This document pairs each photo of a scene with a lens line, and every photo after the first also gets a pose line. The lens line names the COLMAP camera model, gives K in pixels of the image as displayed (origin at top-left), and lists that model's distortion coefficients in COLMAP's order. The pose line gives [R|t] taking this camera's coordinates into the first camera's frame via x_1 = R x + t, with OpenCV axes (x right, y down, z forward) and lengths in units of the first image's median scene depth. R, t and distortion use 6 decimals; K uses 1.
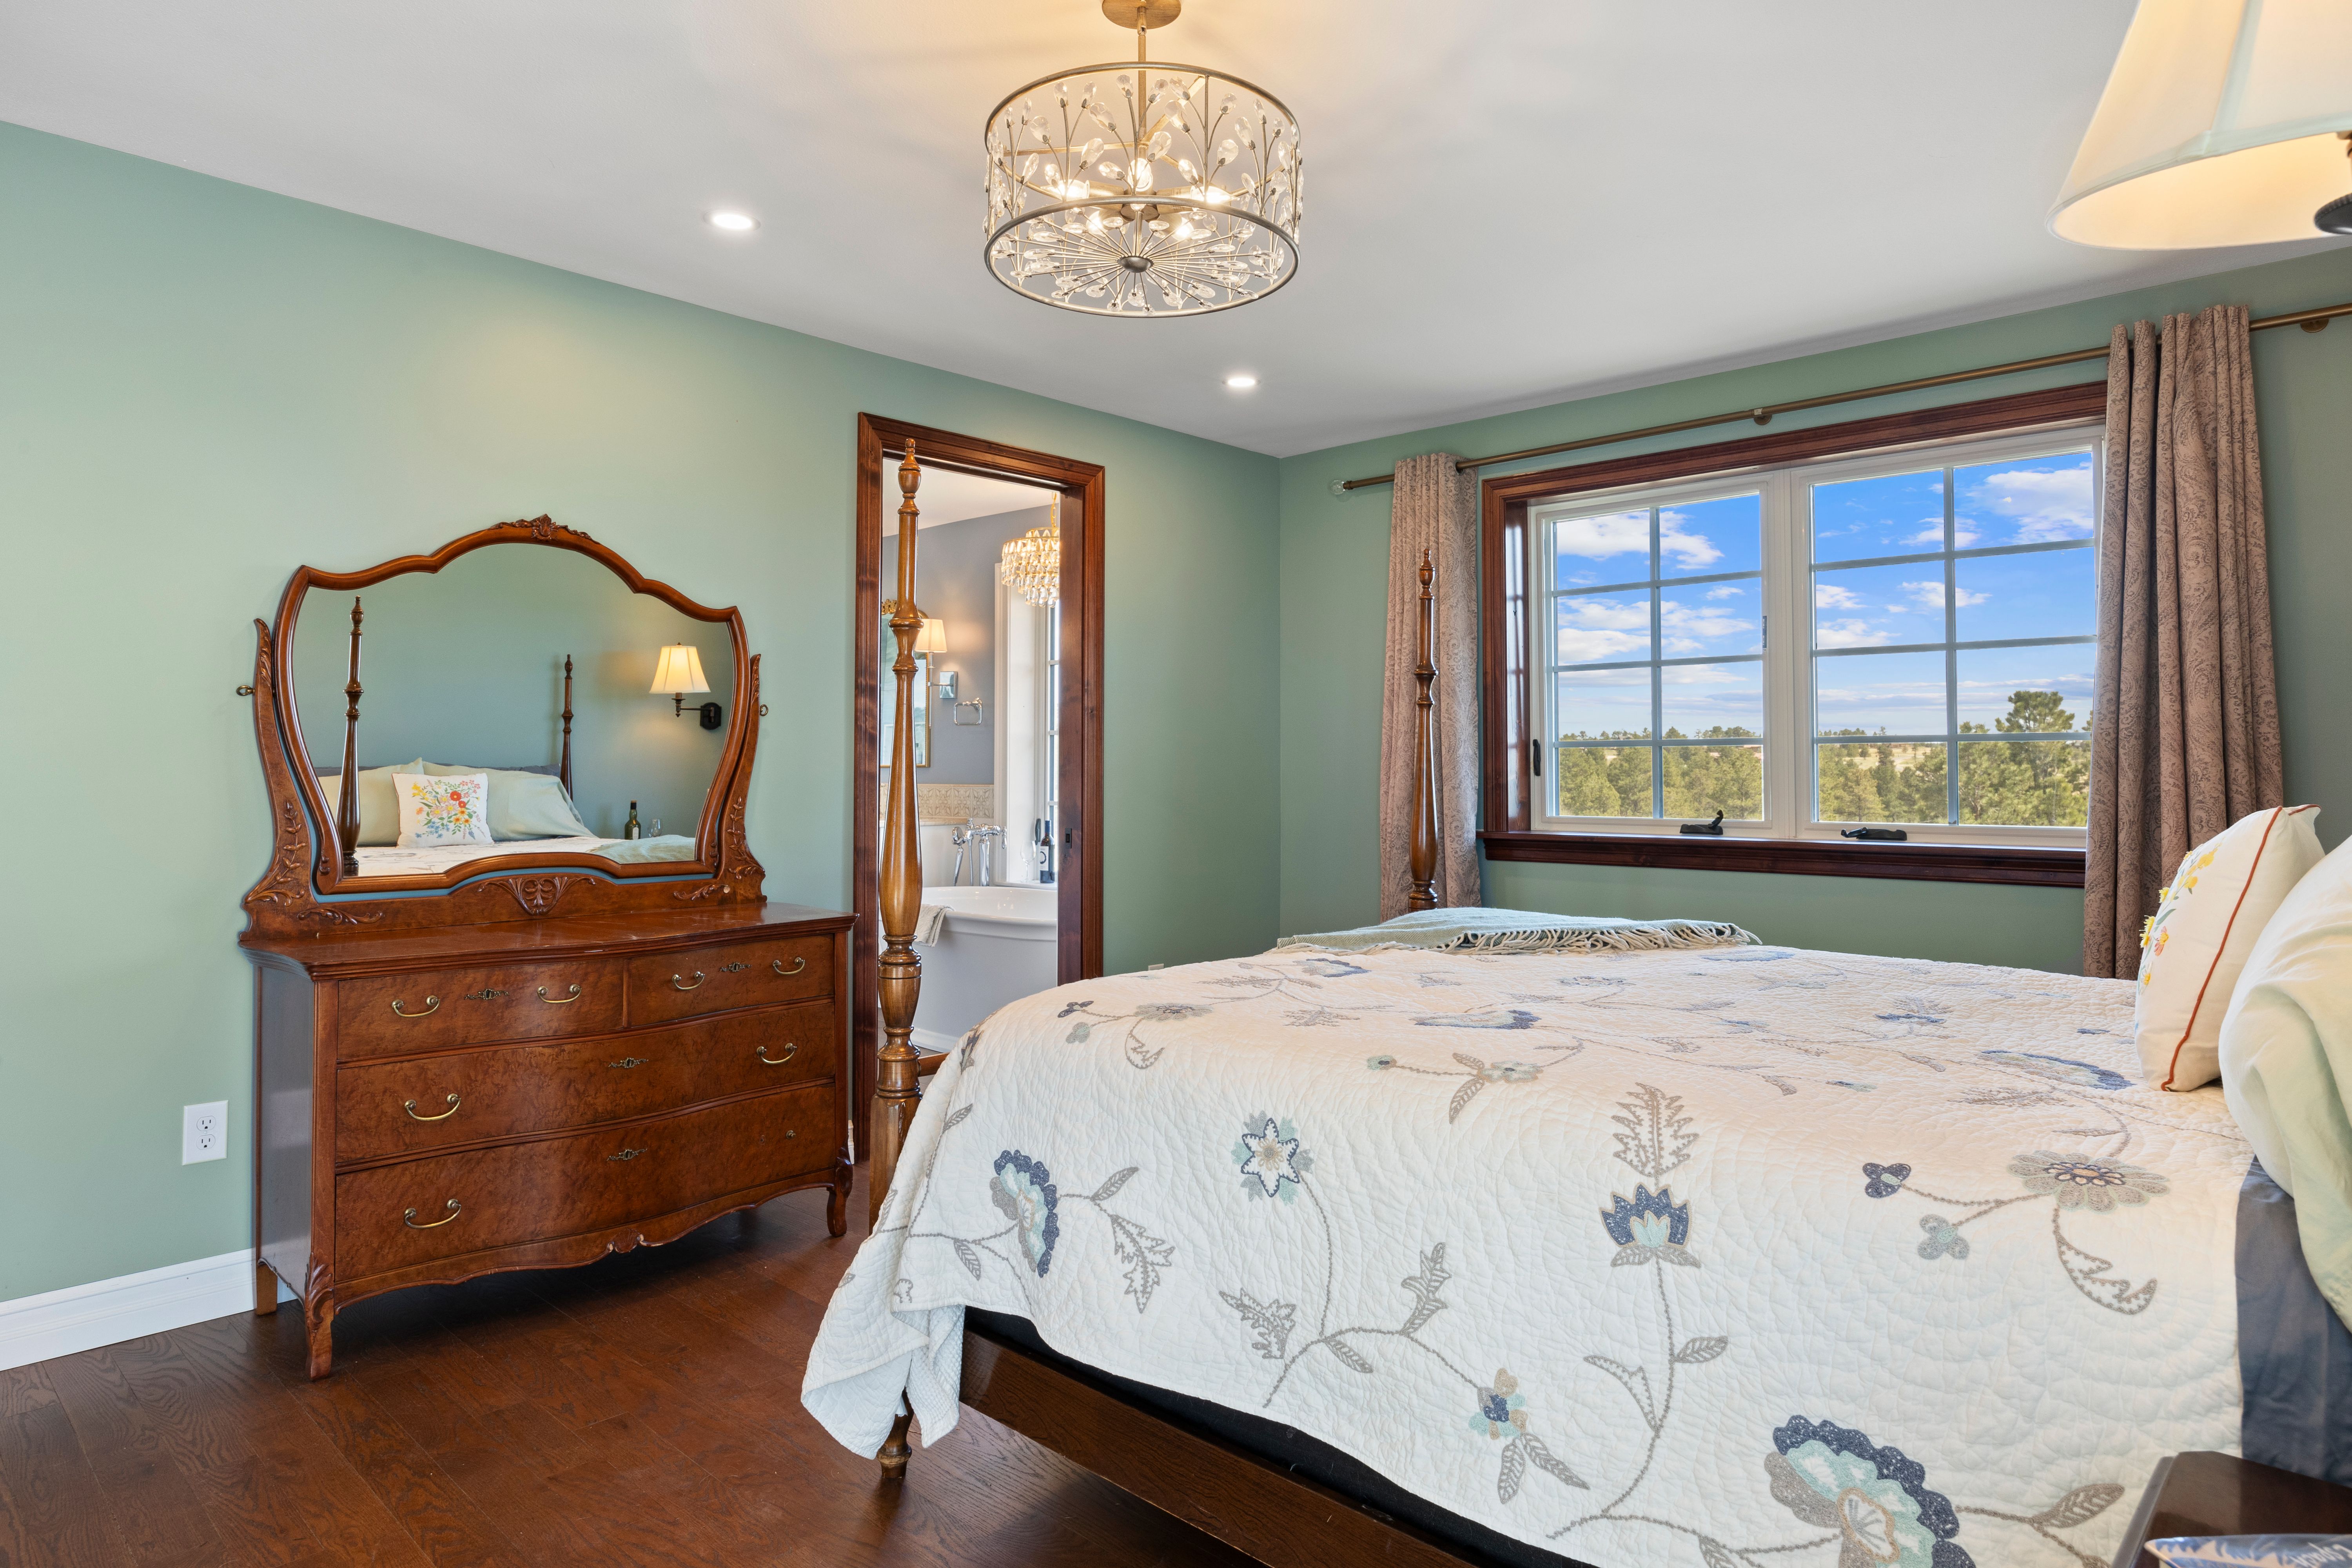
lens RADIAL K [[1360.5, 0, 1175.2], [0, 1360.5, 741.2], [0, 0, 1]] dist [-0.014695, 0.000531]
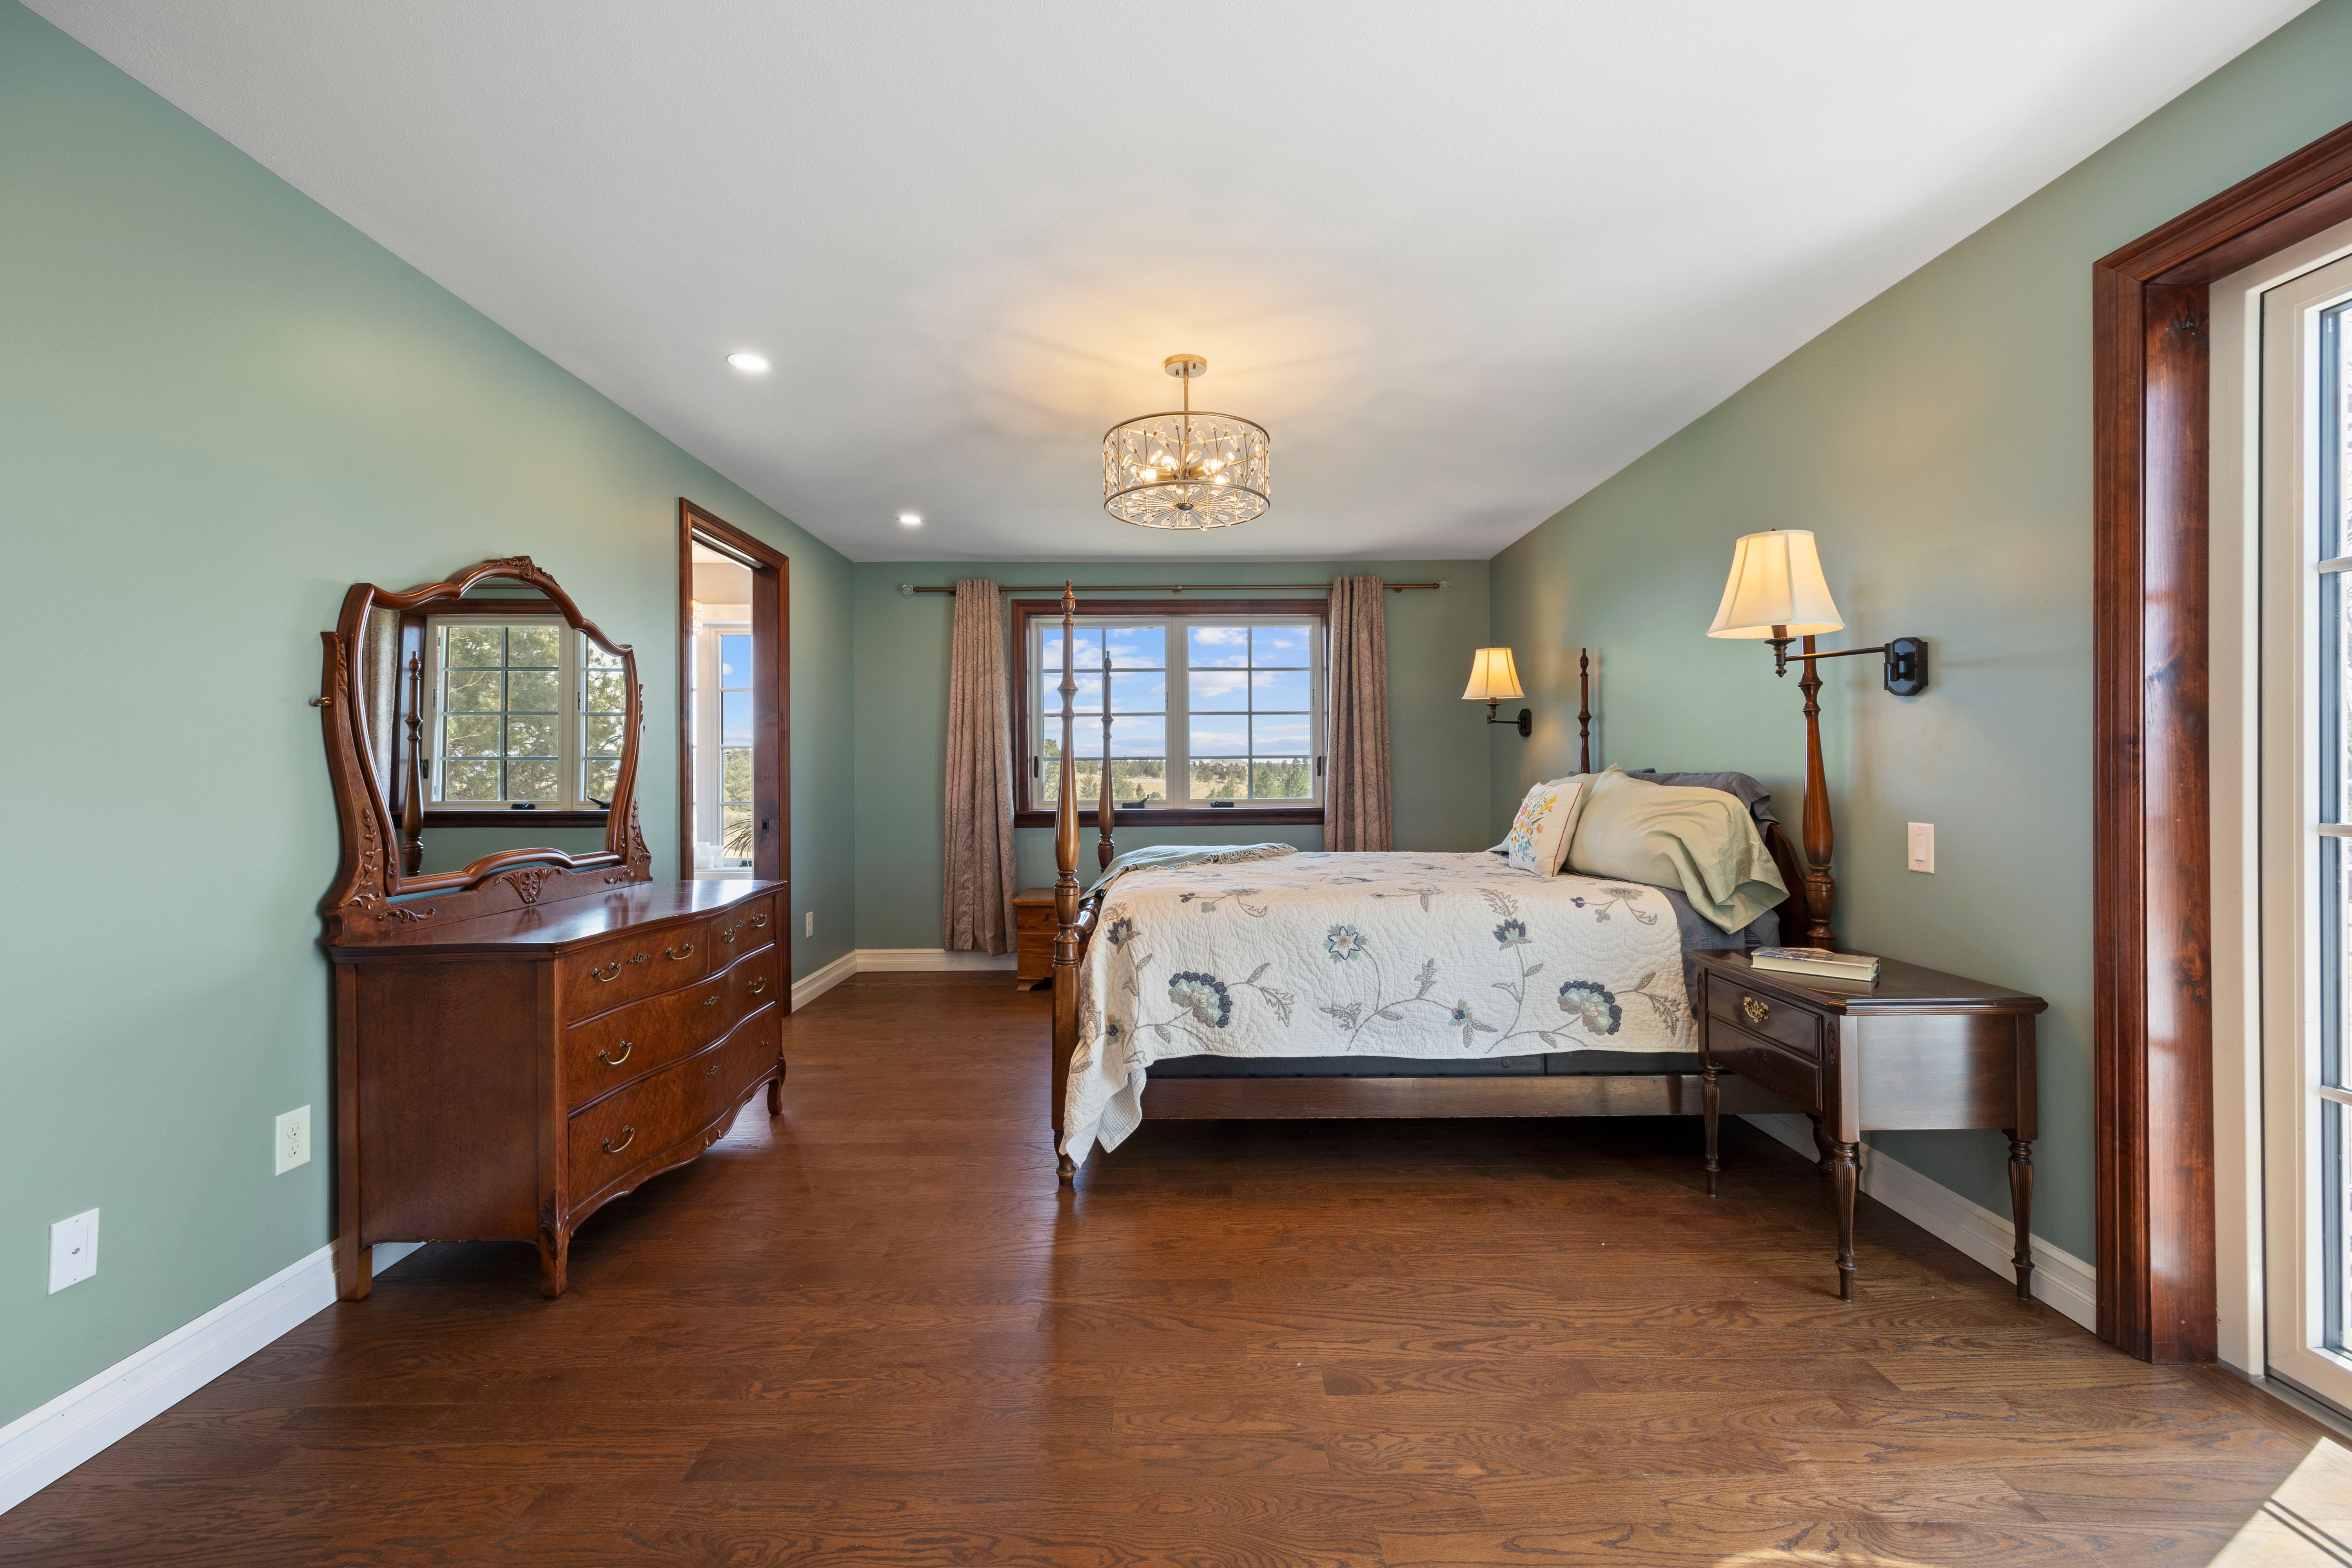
lens RADIAL K [[949.1, 0, 1176.0], [0, 949.1, 784.0], [0, 0, 1]] dist [0.000123, 0.000129]
pose [[0.717272, -0.013150, 0.696670, -1.053170], [-0.008239, 0.999592, 0.027350, -0.000224], [-0.696745, -0.025358, 0.716871, 0.054796]]
